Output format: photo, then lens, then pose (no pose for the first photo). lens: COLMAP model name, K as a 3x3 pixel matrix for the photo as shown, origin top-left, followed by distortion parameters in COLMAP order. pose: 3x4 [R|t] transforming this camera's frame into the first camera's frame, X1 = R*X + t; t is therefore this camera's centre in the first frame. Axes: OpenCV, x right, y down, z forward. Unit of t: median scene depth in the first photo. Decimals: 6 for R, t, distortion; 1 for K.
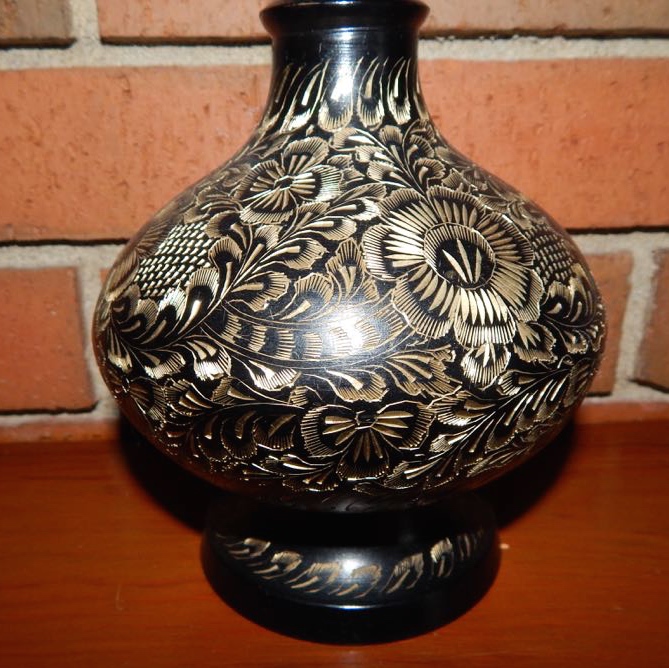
lens RADIAL K [[610.3, 0, 353.0], [0, 610.3, 334.1], [0, 0, 1]] dist [-0.003492, -0.005507]
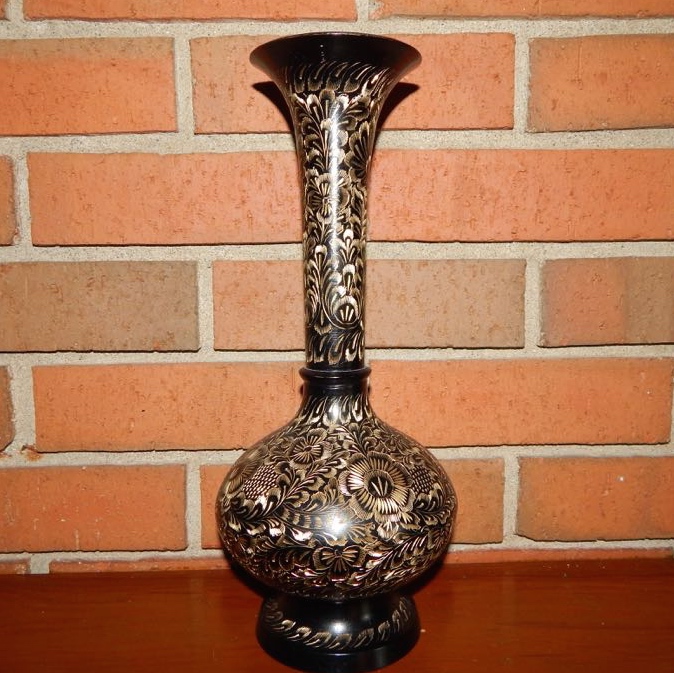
lens RADIAL K [[614.8, 0, 355.6], [0, 614.8, 336.6], [0, 0, 1]] dist [-0.003492, -0.005507]
pose [[0.999792, 0.001769, -0.020321, 0.126960], [-0.006223, 0.975196, -0.221256, -0.153256], [0.019426, 0.221336, 0.975004, -1.496482]]
